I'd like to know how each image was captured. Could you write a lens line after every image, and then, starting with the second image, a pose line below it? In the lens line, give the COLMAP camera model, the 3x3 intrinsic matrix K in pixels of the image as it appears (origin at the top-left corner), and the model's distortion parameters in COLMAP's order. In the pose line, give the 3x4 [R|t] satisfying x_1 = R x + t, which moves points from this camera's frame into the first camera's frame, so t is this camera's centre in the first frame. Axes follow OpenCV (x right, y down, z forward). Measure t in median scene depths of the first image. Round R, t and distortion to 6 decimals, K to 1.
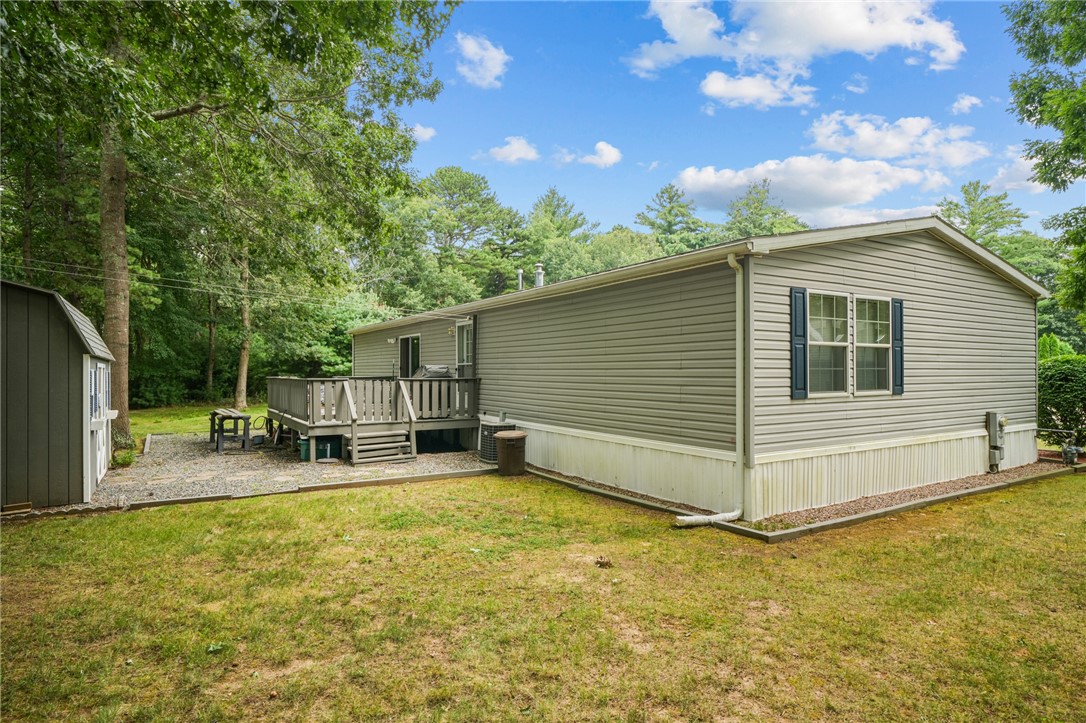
lens RADIAL K [[622.9, 0, 542.4], [0, 622.9, 366.3], [0, 0, 1]] dist [-0.003104, -0.000930]
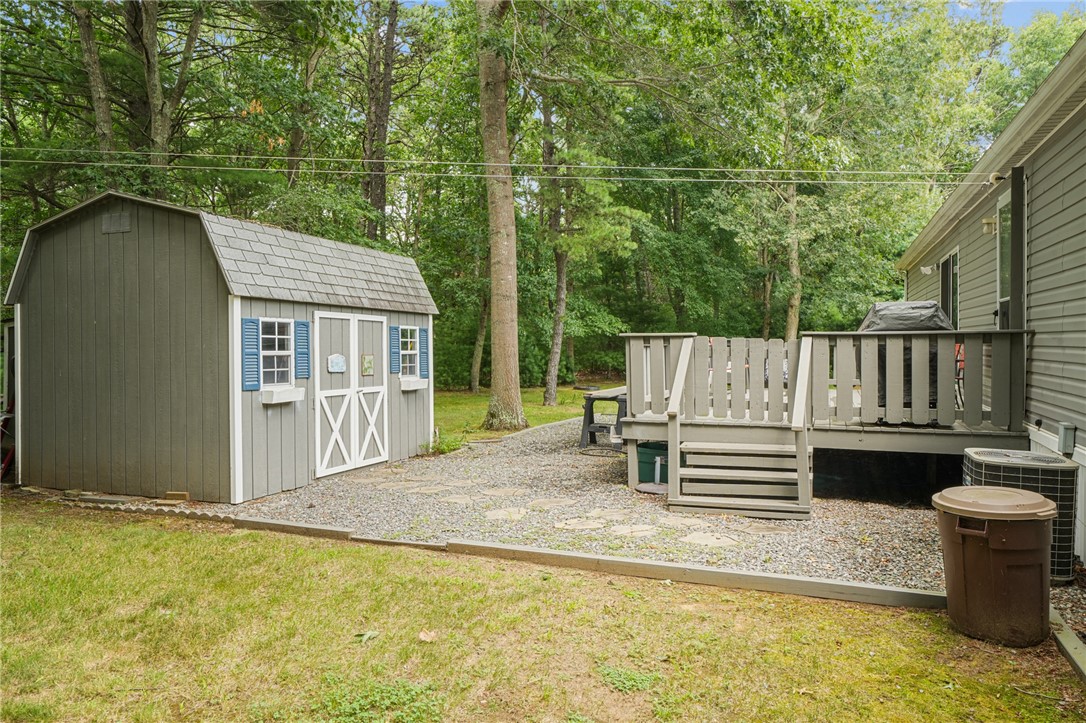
lens RADIAL K [[729.0, 0, 542.3], [0, 729.0, 353.0], [0, 0, 1]] dist [0.003970, 0.000747]
pose [[0.579724, 0.005303, -0.814796, 0.095591], [0.008613, 0.999883, 0.012636, 0.025522], [0.814768, -0.014343, 0.579610, 0.515404]]
